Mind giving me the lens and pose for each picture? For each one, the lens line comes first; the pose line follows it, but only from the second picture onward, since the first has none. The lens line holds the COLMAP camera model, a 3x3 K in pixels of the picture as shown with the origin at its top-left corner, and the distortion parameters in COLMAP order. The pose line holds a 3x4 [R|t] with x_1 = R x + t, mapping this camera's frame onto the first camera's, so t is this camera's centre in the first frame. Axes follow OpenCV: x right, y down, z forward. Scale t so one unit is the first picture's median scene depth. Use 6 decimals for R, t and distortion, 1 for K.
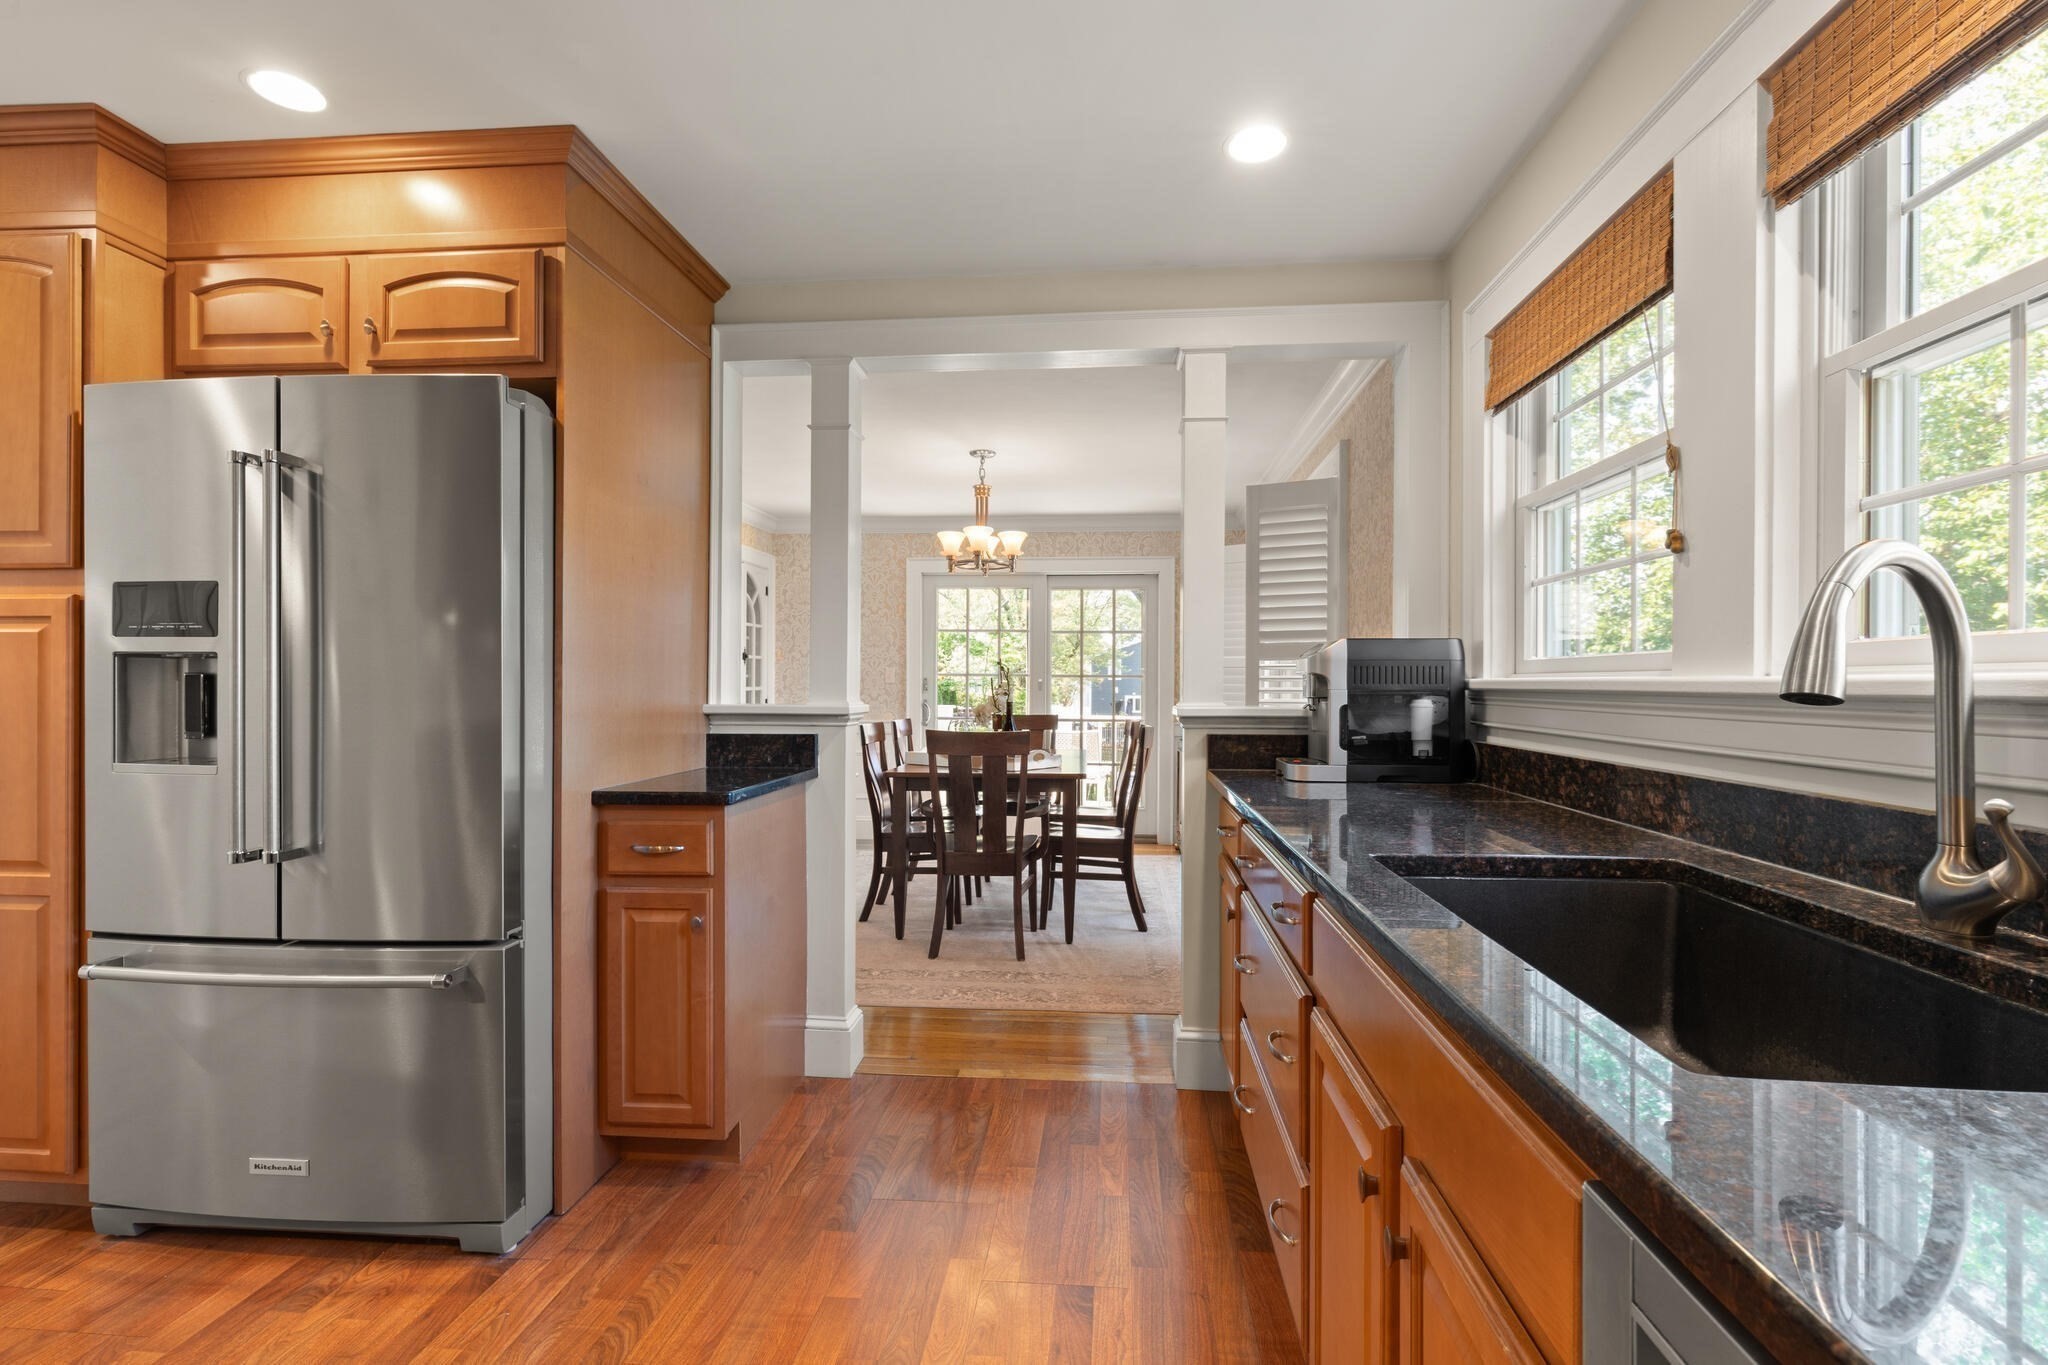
lens RADIAL K [[935.7, 0, 1025.6], [0, 935.7, 690.9], [0, 0, 1]] dist [0.011696, -0.001538]
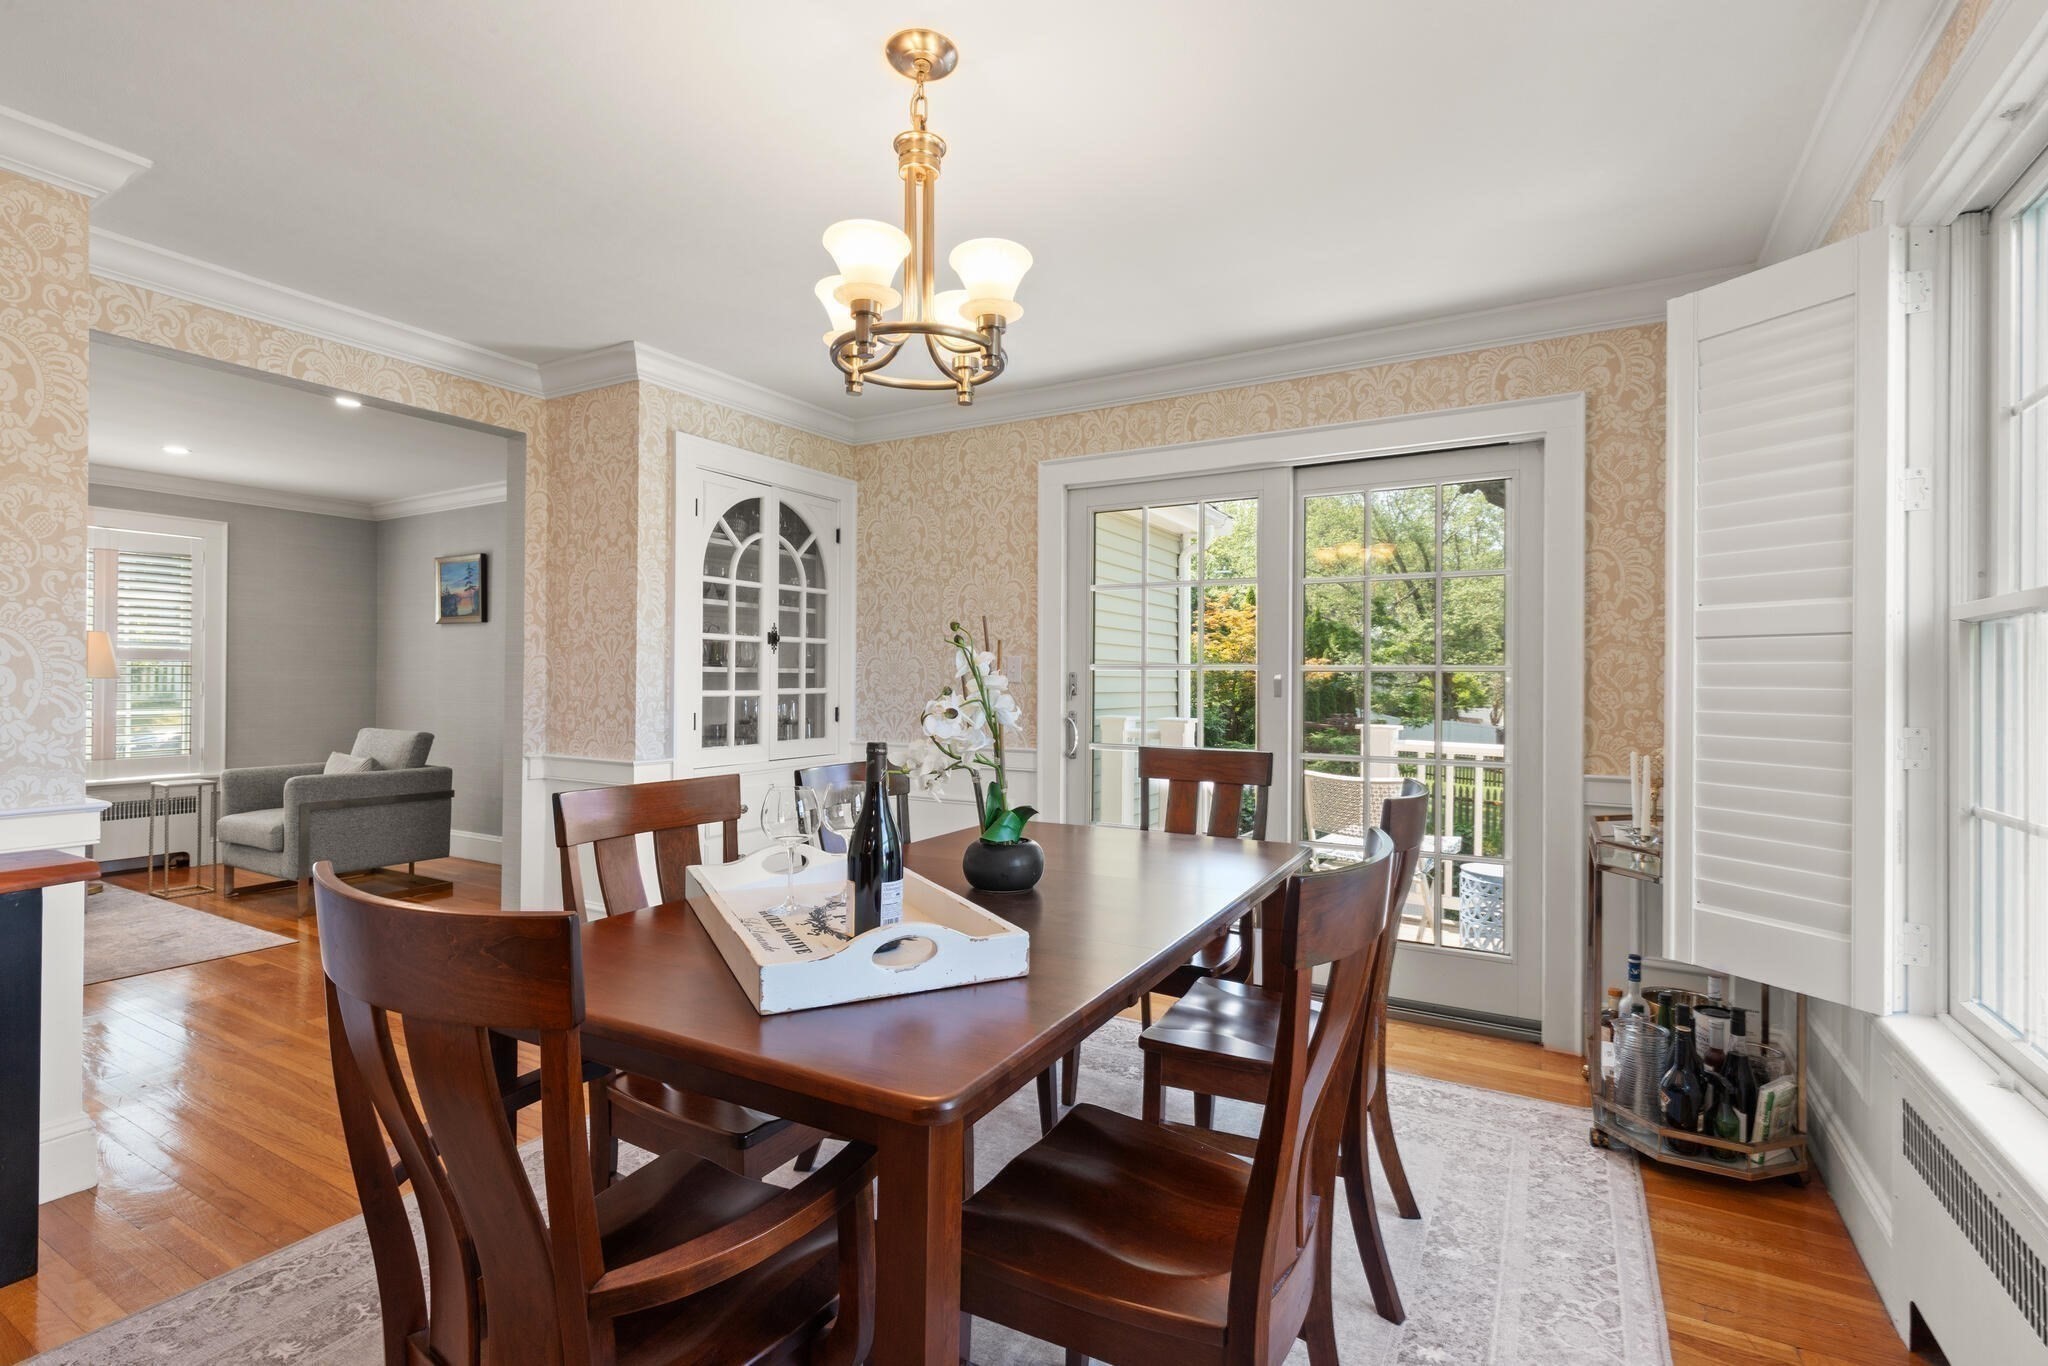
lens RADIAL K [[935.7, 0, 1032.7], [0, 935.7, 686.8], [0, 0, 1]] dist [0.011696, -0.001538]
pose [[0.914699, 0.003138, -0.404124, 0.097782], [-0.003137, 0.999995, 0.000664, -0.006384], [0.404124, 0.000661, 0.914704, 0.481263]]
